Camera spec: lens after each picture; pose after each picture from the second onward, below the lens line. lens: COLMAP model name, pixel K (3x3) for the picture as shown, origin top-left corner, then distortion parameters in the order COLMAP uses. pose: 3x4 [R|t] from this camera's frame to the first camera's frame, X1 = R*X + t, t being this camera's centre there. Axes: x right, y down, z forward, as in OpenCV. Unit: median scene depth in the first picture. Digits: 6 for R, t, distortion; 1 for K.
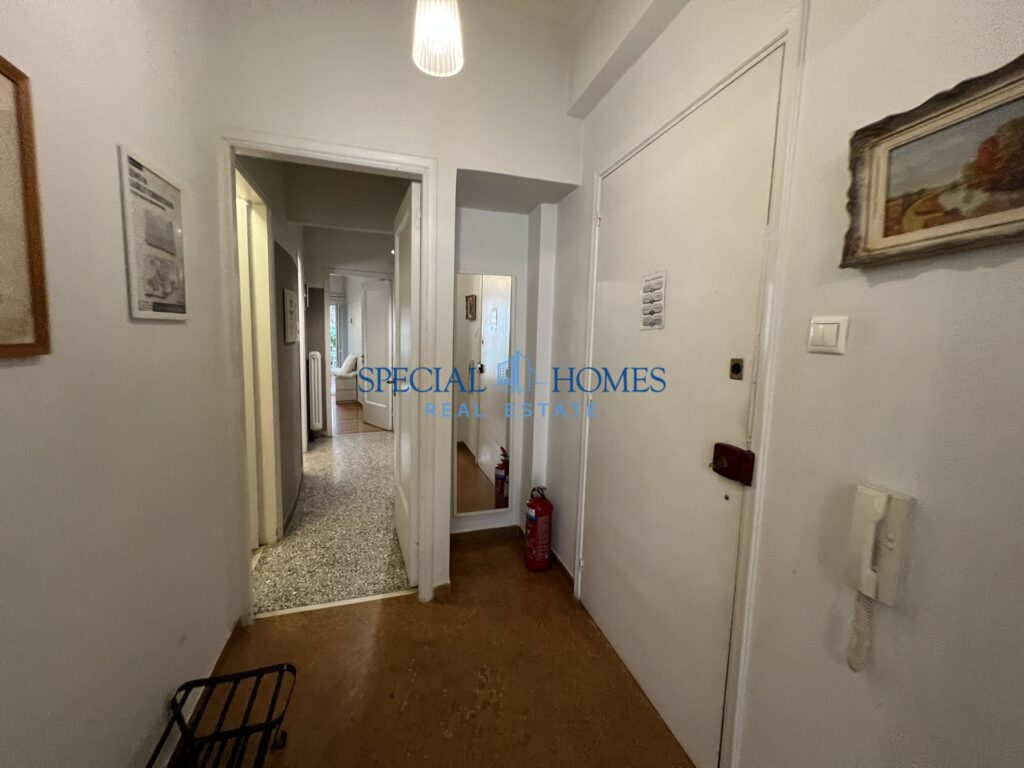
lens RADIAL K [[408.2, 0, 511.1], [0, 408.2, 383.7], [0, 0, 1]] dist [-0.000033, -0.000289]
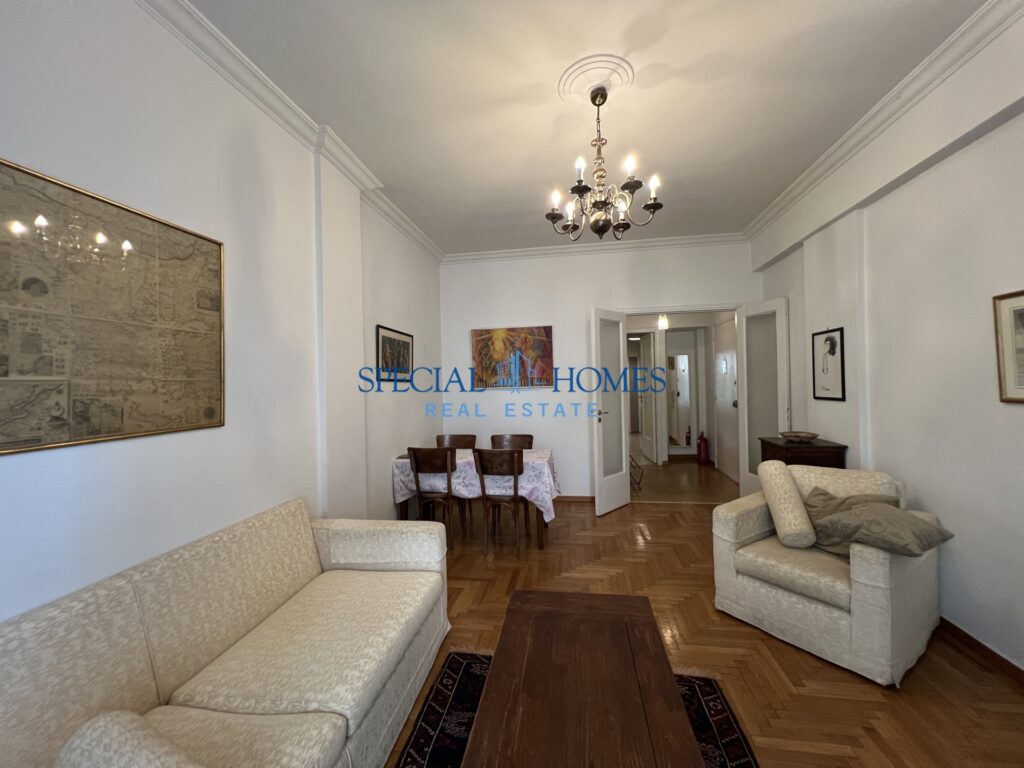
lens RADIAL K [[408.2, 0, 508.2], [0, 408.2, 382.7], [0, 0, 1]] dist [-0.000033, -0.000289]
pose [[0.886237, -0.050999, -0.460417, 0.201597], [0.001733, 0.994279, -0.106797, 0.218300], [0.463230, 0.093849, 0.881255, -2.062733]]
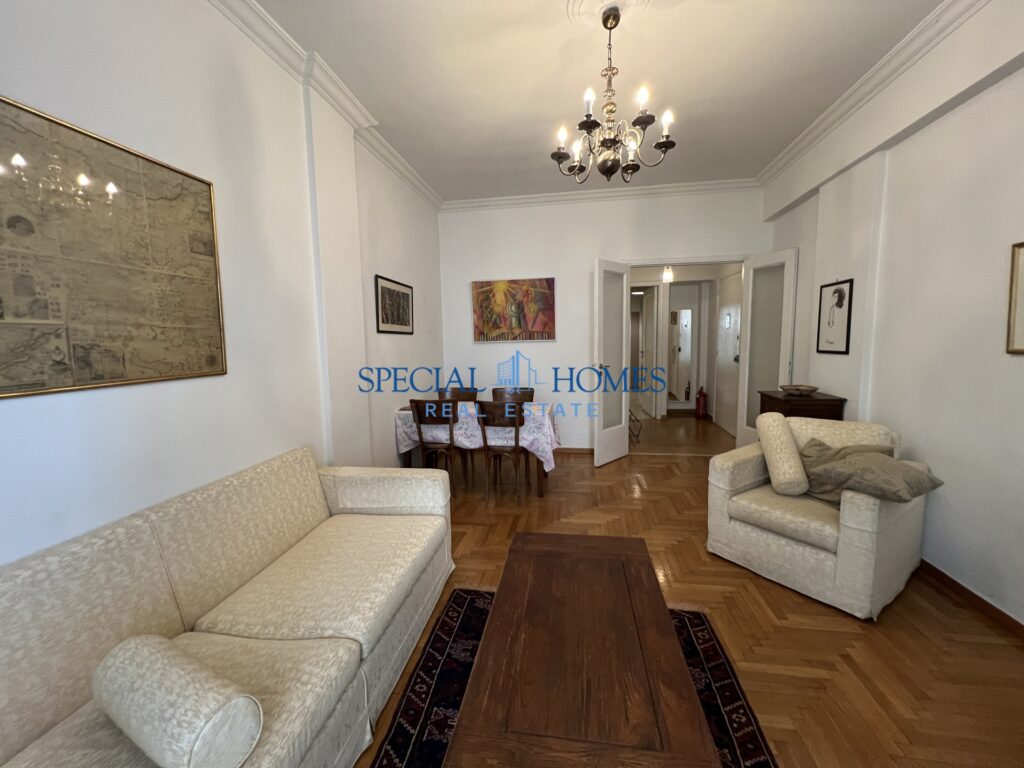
lens RADIAL K [[408.2, 0, 508.2], [0, 408.2, 382.1], [0, 0, 1]] dist [-0.000033, -0.000289]
pose [[0.886246, 0.001575, -0.463212, 0.195651], [-0.002134, 0.999997, -0.000682, 0.229460], [0.463210, 0.001593, 0.886247, -2.061161]]
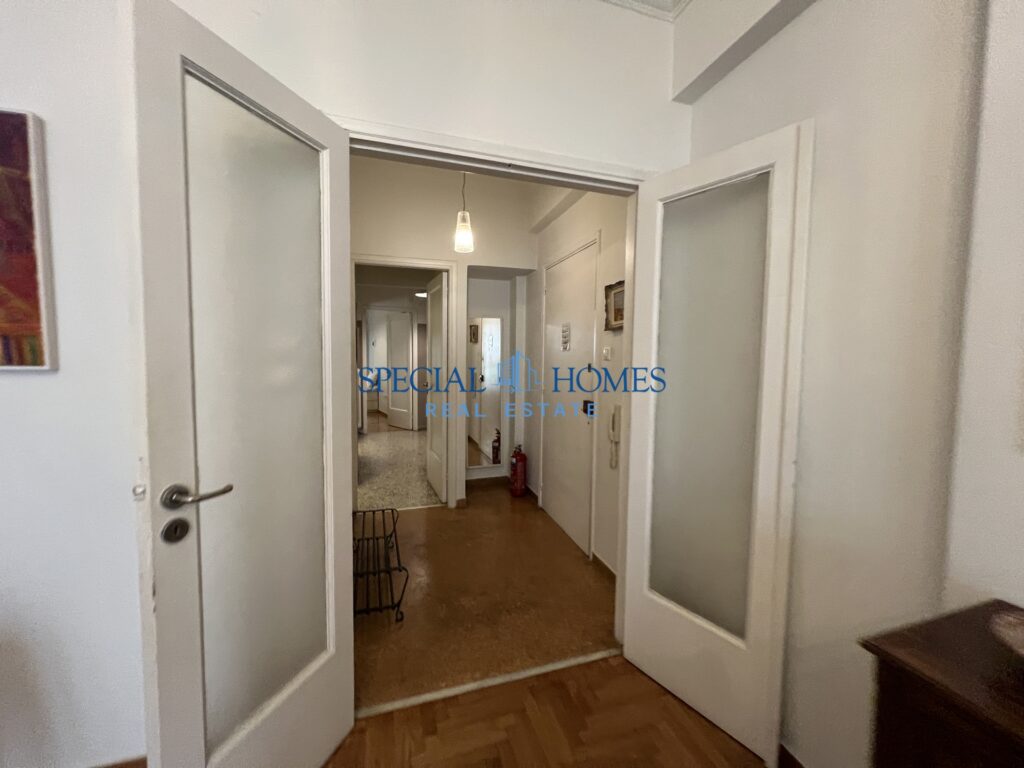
lens RADIAL K [[408.2, 0, 508.6], [0, 408.2, 383.7], [0, 0, 1]] dist [-0.000033, -0.000289]
pose [[0.999839, -0.016526, -0.006968, 0.047269], [0.016217, 0.998978, -0.042195, 0.074401], [0.007659, 0.042075, 0.999085, -0.684746]]
